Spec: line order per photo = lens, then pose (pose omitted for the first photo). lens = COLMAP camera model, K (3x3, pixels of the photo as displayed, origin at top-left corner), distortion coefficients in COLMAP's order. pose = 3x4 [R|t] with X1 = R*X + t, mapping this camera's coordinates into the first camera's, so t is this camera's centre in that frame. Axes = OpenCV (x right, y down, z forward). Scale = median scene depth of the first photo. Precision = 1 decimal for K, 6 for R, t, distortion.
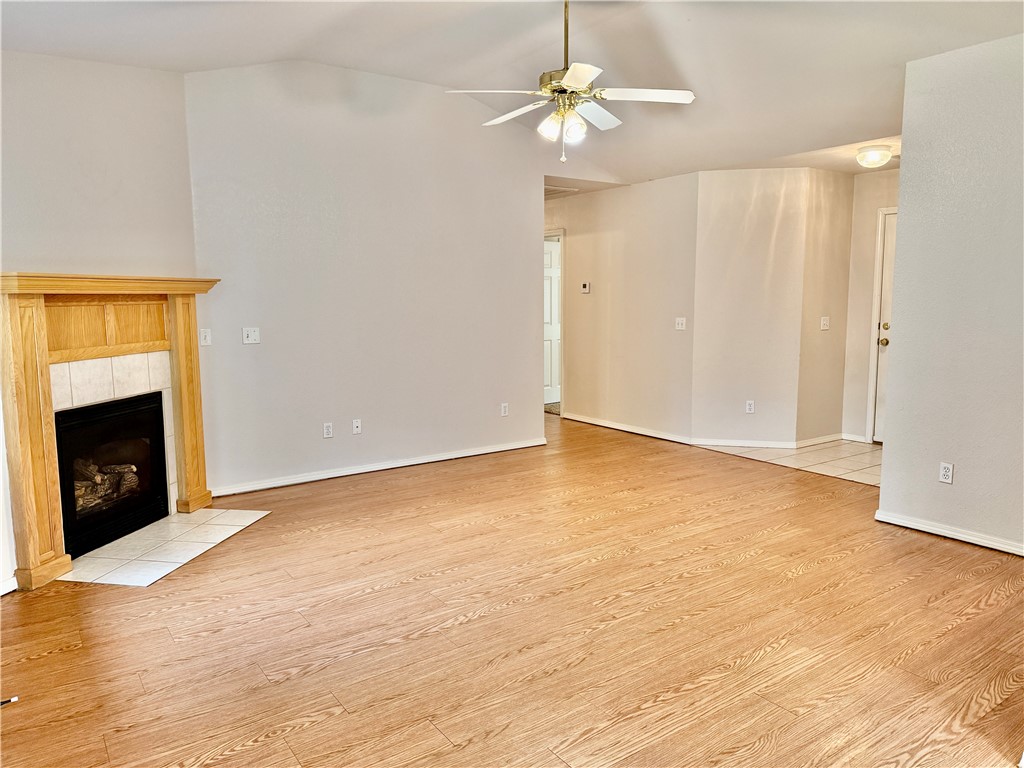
lens RADIAL K [[711.5, 0, 512.0], [0, 711.5, 384.0], [0, 0, 1]] dist [0.160956, -0.196977]
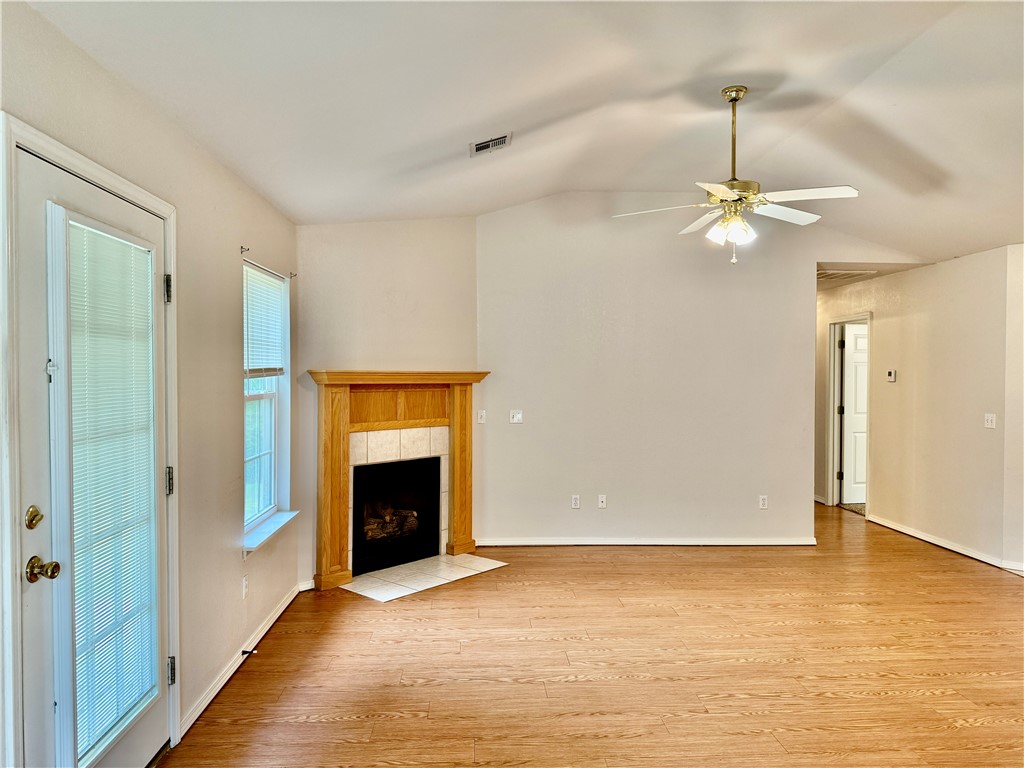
lens RADIAL K [[711.5, 0, 512.0], [0, 711.5, 384.0], [0, 0, 1]] dist [0.160956, -0.196977]
pose [[0.853095, 0.012555, -0.521605, 0.305658], [-0.070840, 0.993240, -0.091953, -0.011470], [0.516924, 0.115395, 0.848218, -0.036917]]
